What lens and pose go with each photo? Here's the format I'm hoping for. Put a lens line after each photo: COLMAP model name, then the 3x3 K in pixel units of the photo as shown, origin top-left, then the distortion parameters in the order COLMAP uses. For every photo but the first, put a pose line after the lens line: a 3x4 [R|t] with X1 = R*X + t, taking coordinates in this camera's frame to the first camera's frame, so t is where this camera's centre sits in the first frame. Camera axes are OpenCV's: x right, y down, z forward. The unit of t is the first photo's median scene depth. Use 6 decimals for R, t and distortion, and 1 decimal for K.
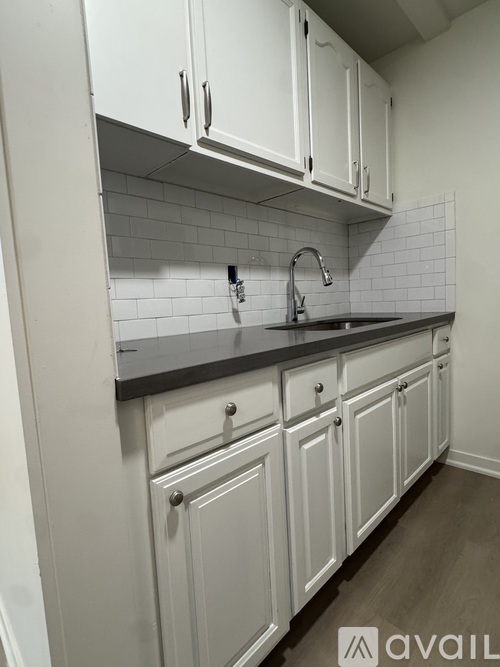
lens RADIAL K [[345.2, 0, 251.6], [0, 345.2, 329.9], [0, 0, 1]] dist [0.001430, 0.000516]
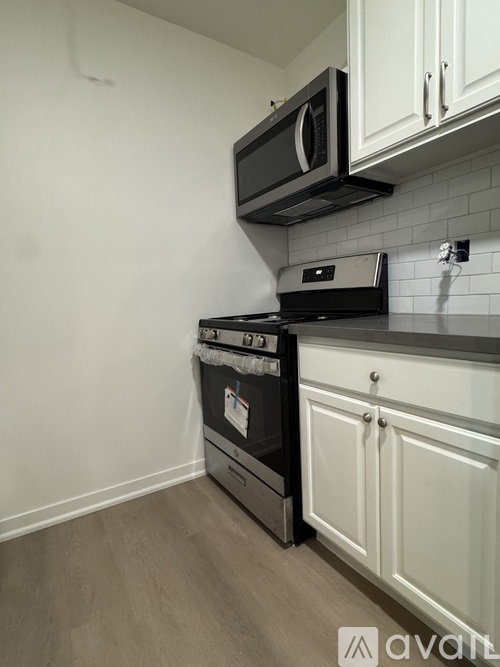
lens RADIAL K [[345.2, 0, 247.3], [0, 345.2, 332.1], [0, 0, 1]] dist [0.001430, 0.000516]
pose [[0.243057, -0.047865, 0.968830, 0.016861], [0.115224, 0.993135, 0.020159, -0.014275], [-0.963144, 0.106733, 0.246904, 0.420380]]
